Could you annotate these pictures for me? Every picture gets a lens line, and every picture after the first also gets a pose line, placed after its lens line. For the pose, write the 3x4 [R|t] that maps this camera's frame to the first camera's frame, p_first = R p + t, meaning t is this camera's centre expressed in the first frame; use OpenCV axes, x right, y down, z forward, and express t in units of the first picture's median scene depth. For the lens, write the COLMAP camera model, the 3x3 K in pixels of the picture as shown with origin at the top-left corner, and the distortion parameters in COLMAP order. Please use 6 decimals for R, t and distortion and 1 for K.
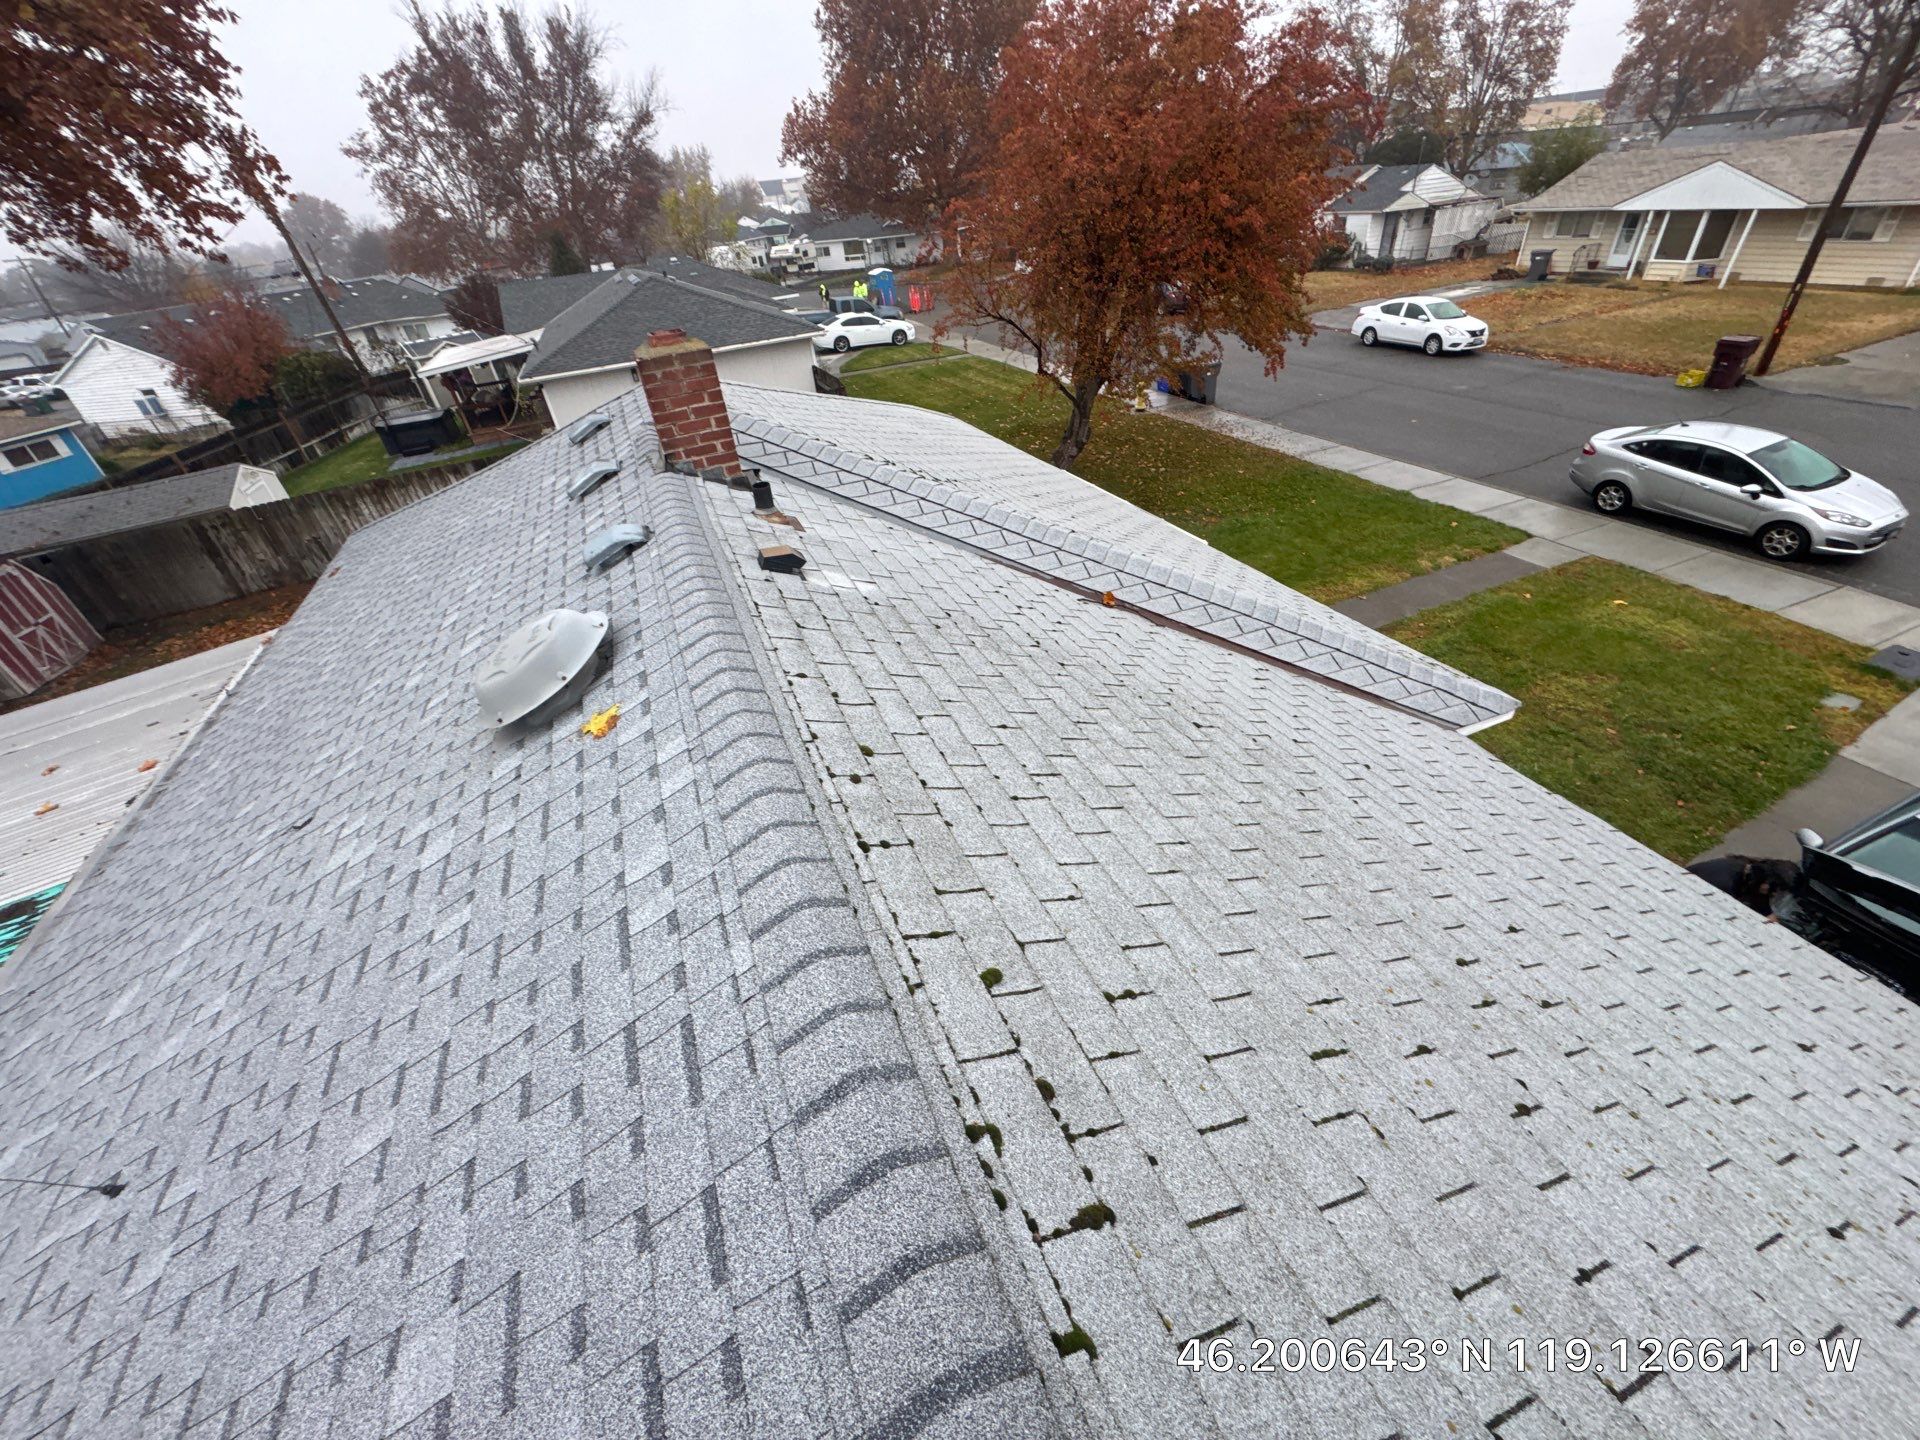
lens RADIAL K [[763.3, 0, 960.0], [0, 763.3, 720.0], [0, 0, 1]] dist [-0.000534, -0.000273]
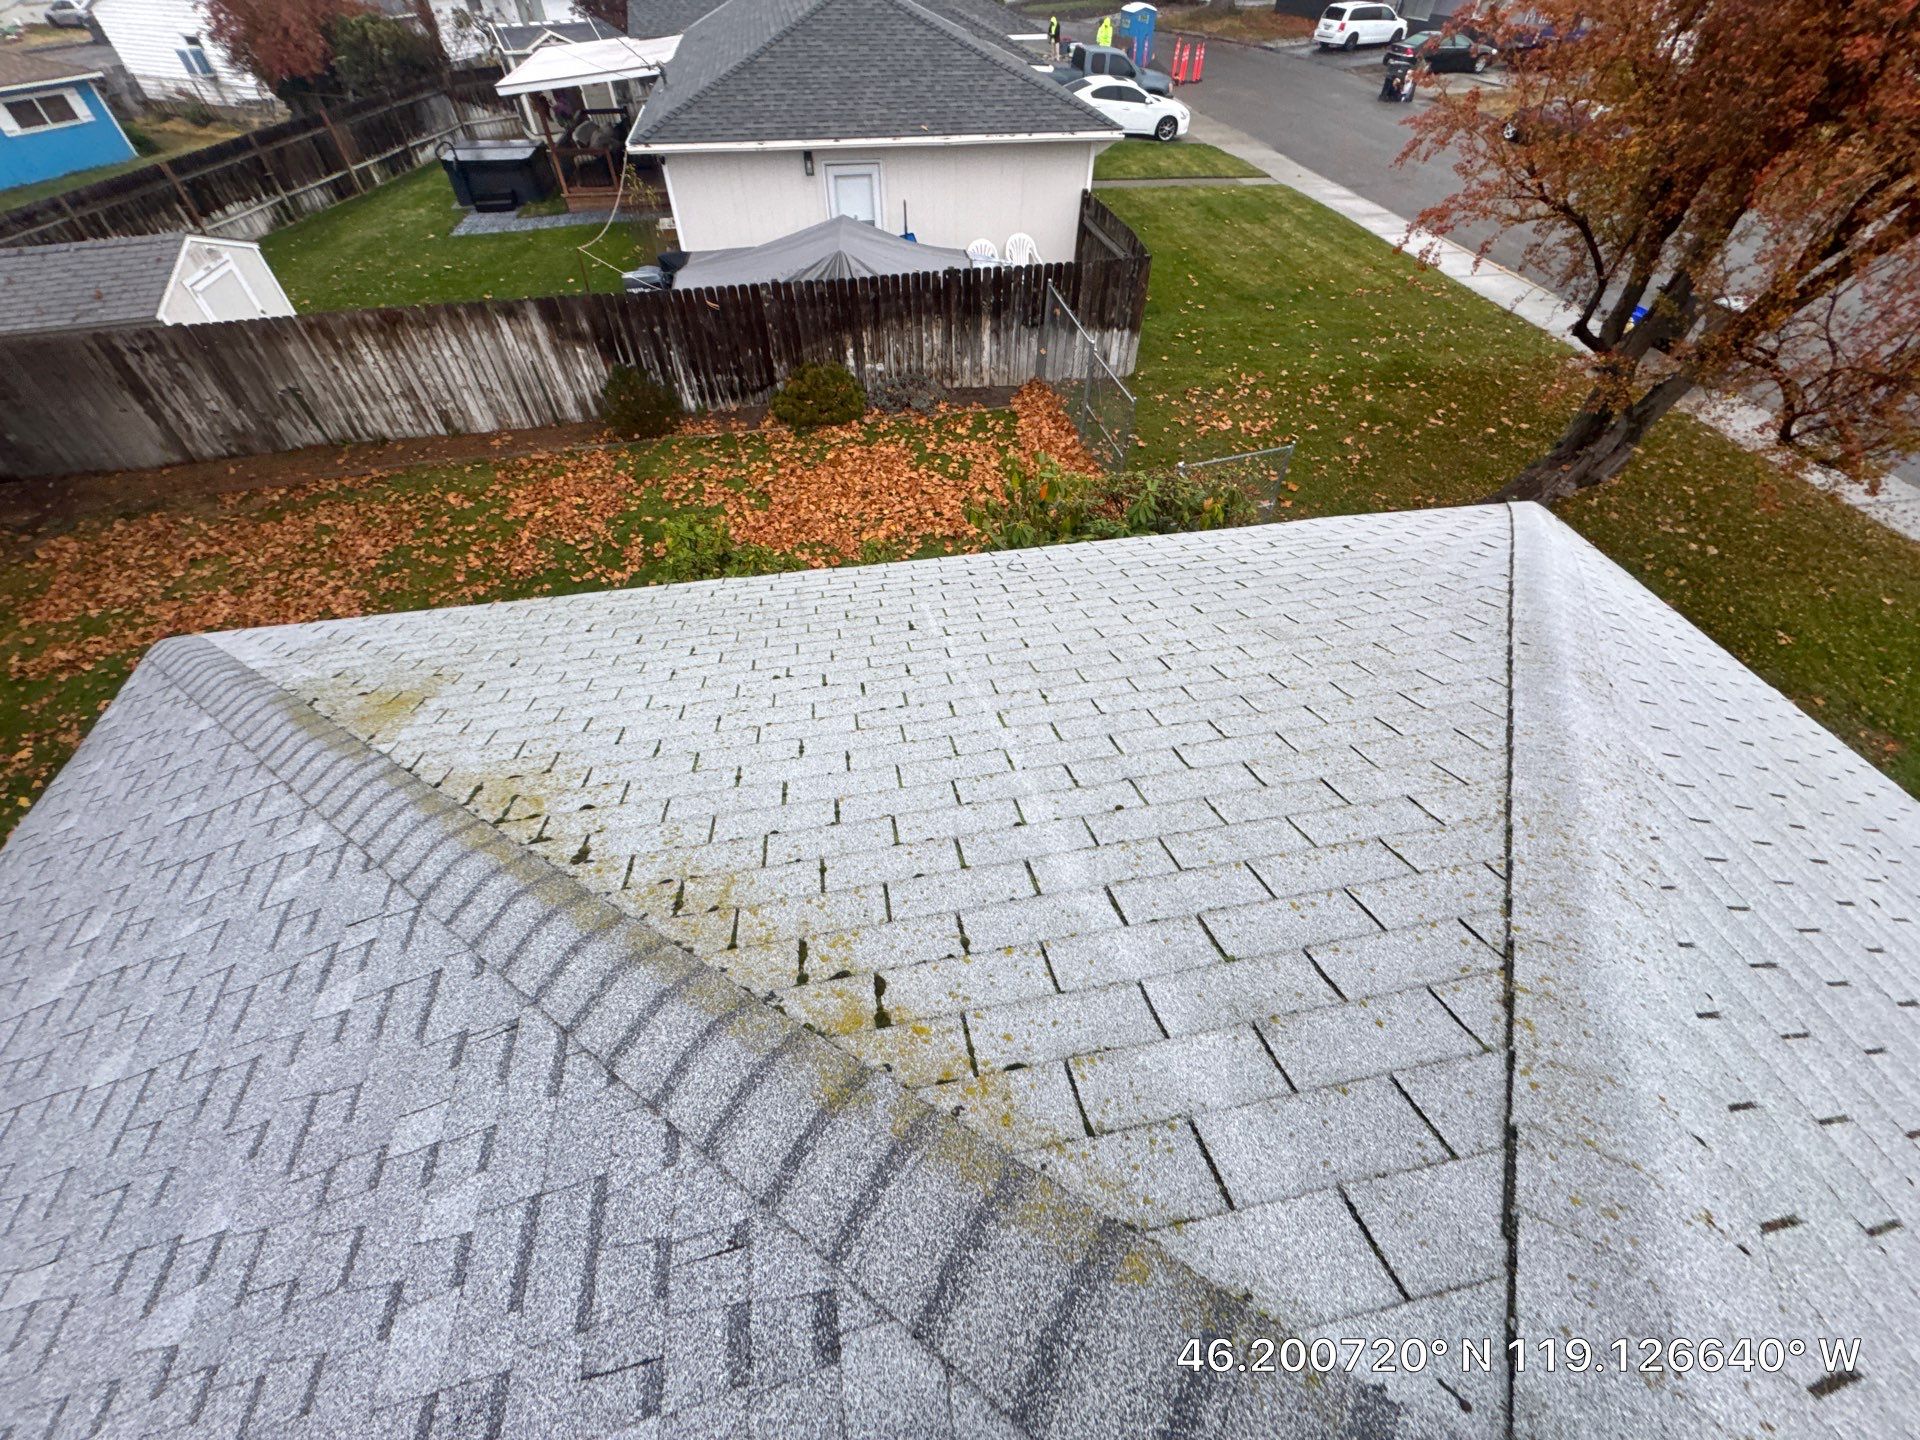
lens RADIAL K [[763.3, 0, 960.0], [0, 763.3, 720.0], [0, 0, 1]] dist [-0.000534, -0.000273]
pose [[0.972770, 0.222833, -0.063748, -0.120691], [-0.202324, 0.950595, 0.235444, -0.139835], [0.113063, -0.216135, 0.969795, 0.228852]]
